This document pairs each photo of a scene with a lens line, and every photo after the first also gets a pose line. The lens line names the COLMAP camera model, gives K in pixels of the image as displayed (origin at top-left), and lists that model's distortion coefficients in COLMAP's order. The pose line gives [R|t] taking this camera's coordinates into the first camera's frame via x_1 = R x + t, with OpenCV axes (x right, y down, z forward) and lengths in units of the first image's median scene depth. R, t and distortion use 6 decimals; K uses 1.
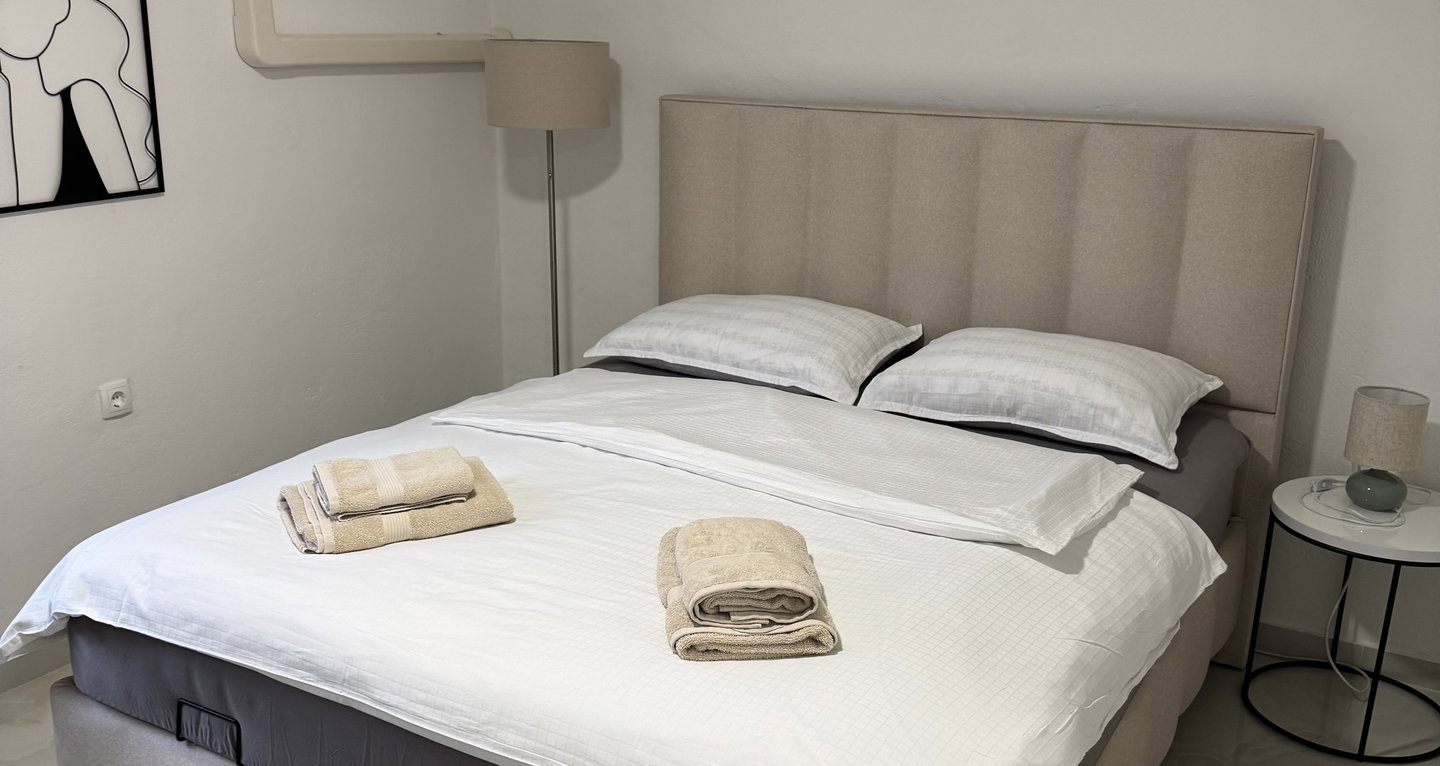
lens RADIAL K [[1310.6, 0, 724.3], [0, 1310.6, 387.5], [0, 0, 1]] dist [0.149478, -0.326076]
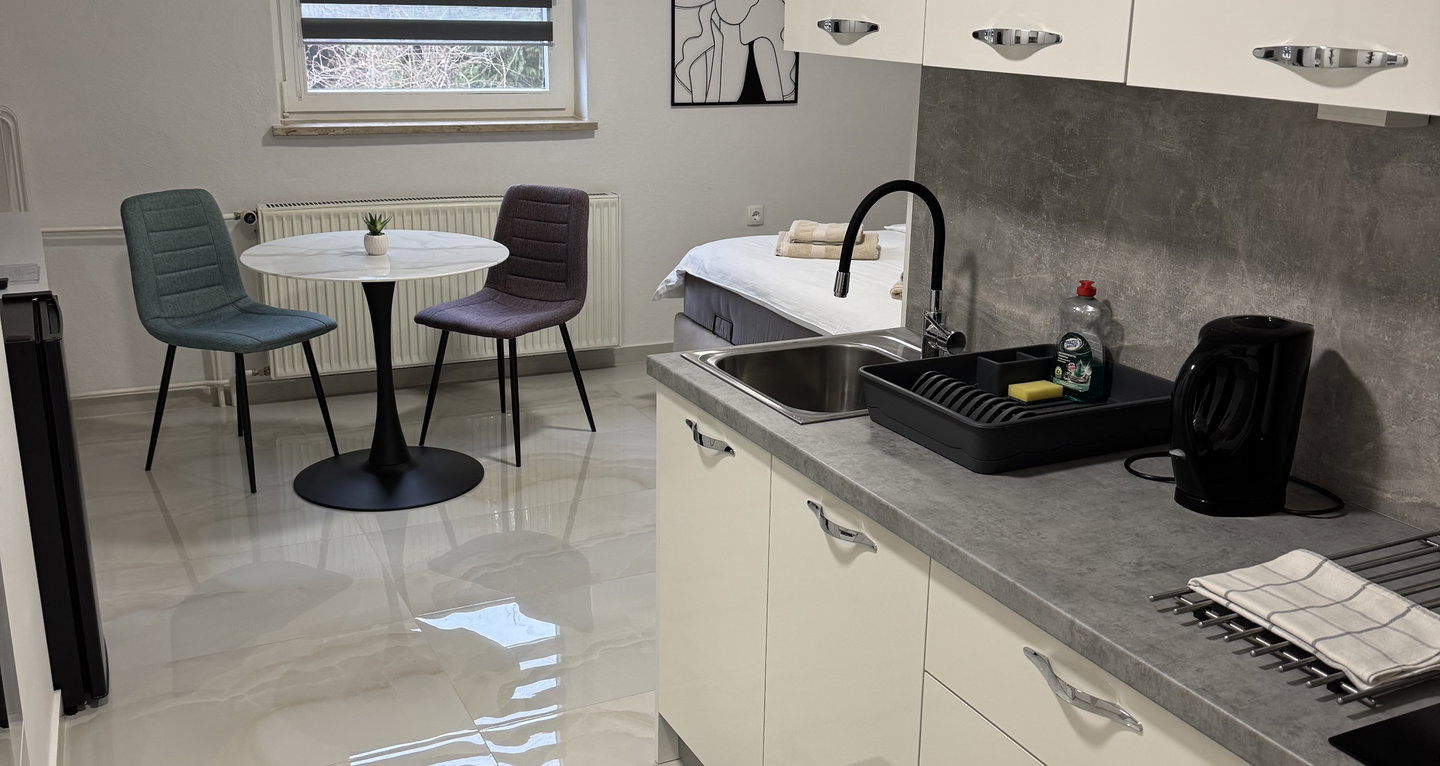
lens RADIAL K [[1308.2, 0, 715.5], [0, 1308.2, 383.4], [0, 0, 1]] dist [0.167769, -0.415612]
pose [[0.826851, 0.159142, -0.539436, 0.545536], [-0.159620, 0.986095, 0.046246, 0.173361], [0.539295, 0.047866, 0.840756, -0.572274]]
